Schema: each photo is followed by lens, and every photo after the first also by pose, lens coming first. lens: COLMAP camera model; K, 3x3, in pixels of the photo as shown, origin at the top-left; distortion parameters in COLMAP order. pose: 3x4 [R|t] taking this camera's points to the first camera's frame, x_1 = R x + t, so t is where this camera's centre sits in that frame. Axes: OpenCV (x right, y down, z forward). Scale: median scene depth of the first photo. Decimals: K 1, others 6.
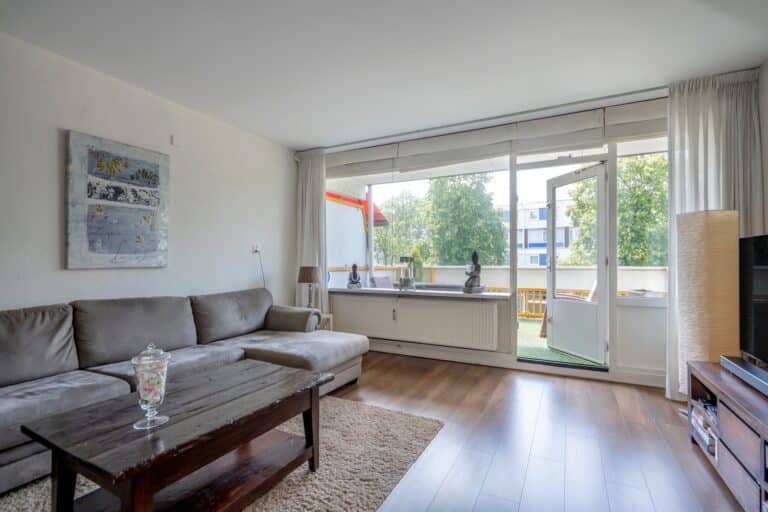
lens RADIAL K [[359.1, 0, 383.9], [0, 359.1, 263.9], [0, 0, 1]] dist [0.000288, 0.000089]
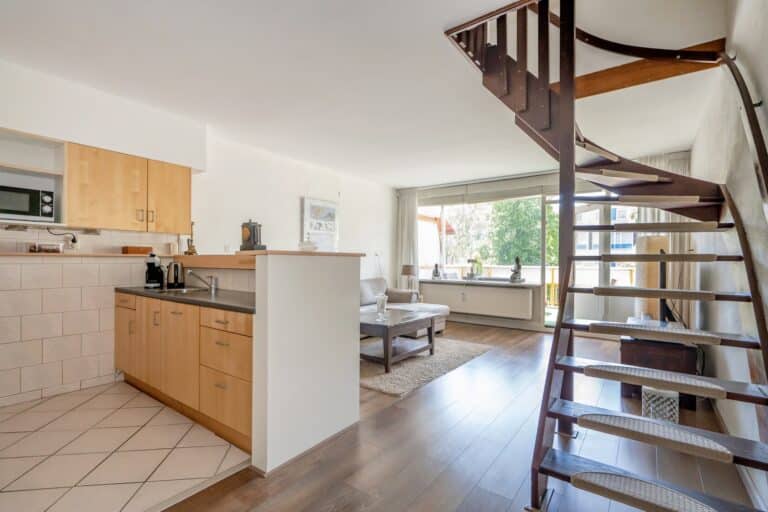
lens RADIAL K [[350.4, 0, 383.4], [0, 350.4, 262.4], [0, 0, 1]] dist [0.001988, 0.000065]
pose [[0.986088, 0.008463, -0.166010, -0.064348], [-0.008870, 0.999959, -0.001706, -0.000627], [0.165989, 0.003155, 0.986123, -0.582422]]
